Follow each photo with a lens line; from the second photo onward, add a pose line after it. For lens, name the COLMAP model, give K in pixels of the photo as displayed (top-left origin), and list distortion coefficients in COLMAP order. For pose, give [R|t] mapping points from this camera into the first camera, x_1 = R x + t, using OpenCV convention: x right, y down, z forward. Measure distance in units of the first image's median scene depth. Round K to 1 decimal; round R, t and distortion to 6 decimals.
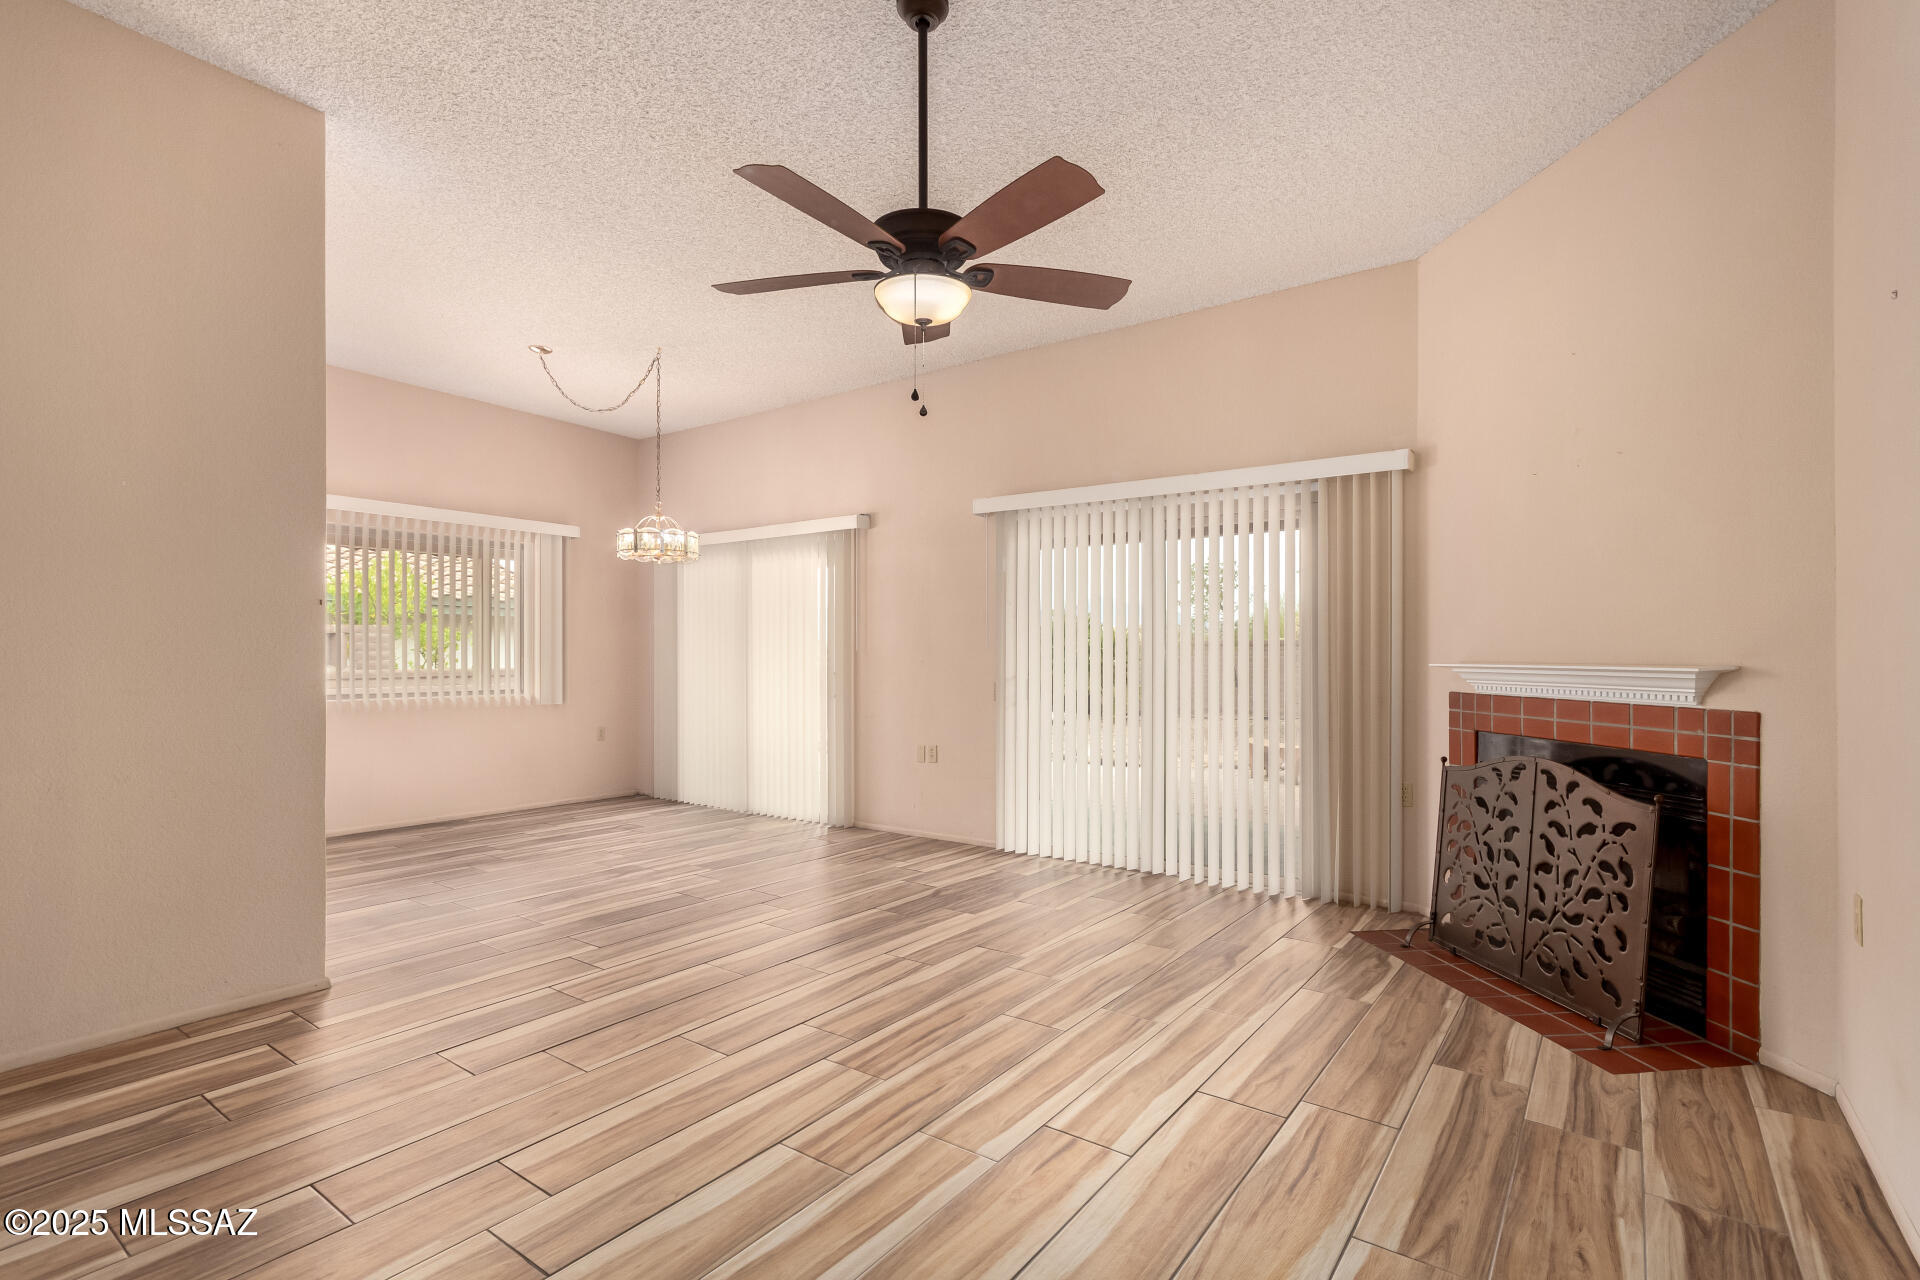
lens RADIAL K [[880.7, 0, 965.1], [0, 880.7, 652.4], [0, 0, 1]] dist [0.007277, -0.000236]
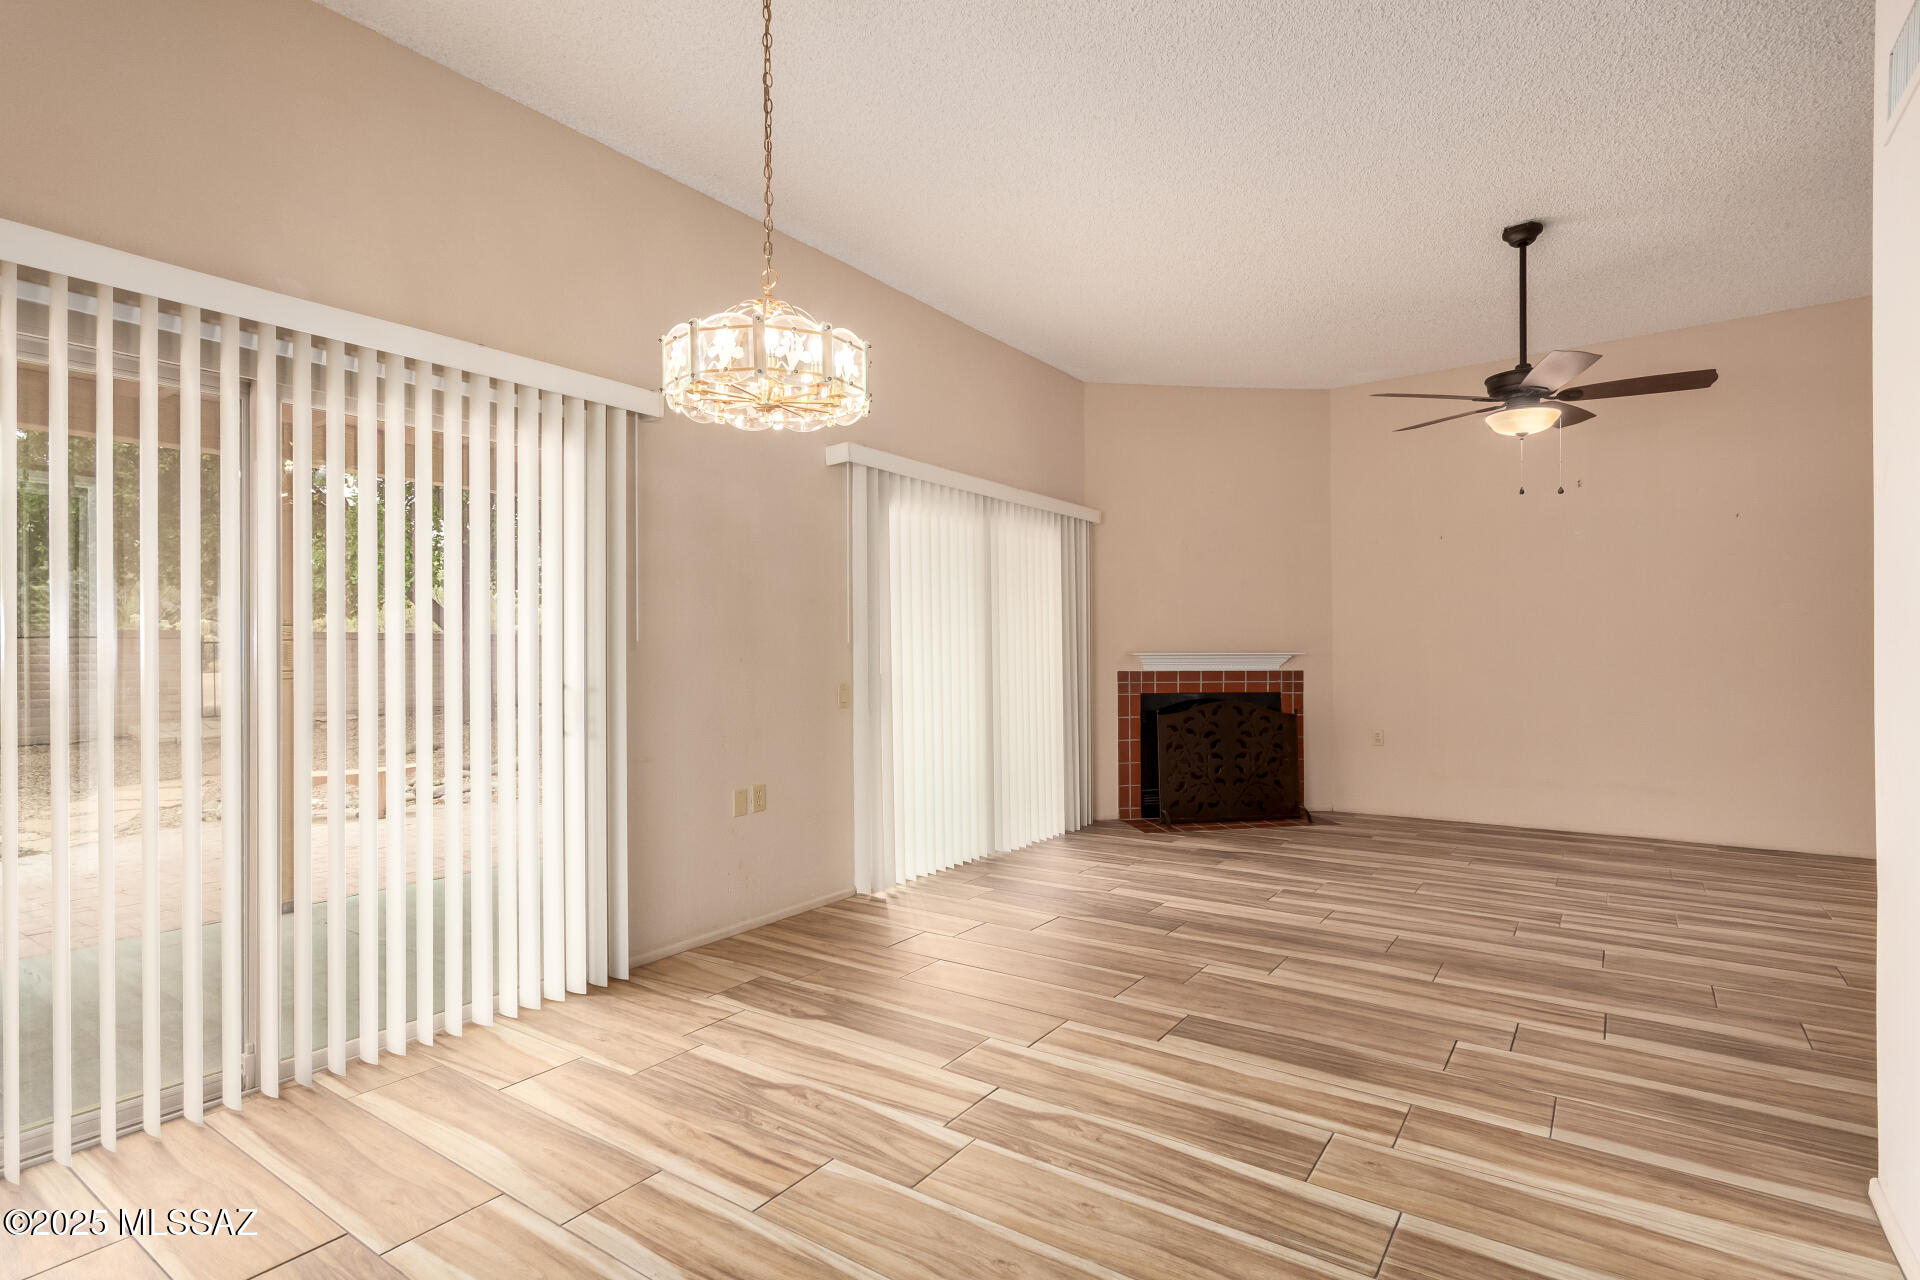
lens RADIAL K [[880.7, 0, 958.4], [0, 880.7, 646.9], [0, 0, 1]] dist [0.007277, -0.000236]
pose [[0.015664, 0.005604, 0.999862, -1.234573], [0.001116, 0.999984, -0.005622, 0.011342], [-0.999877, 0.001204, 0.015658, 1.499436]]
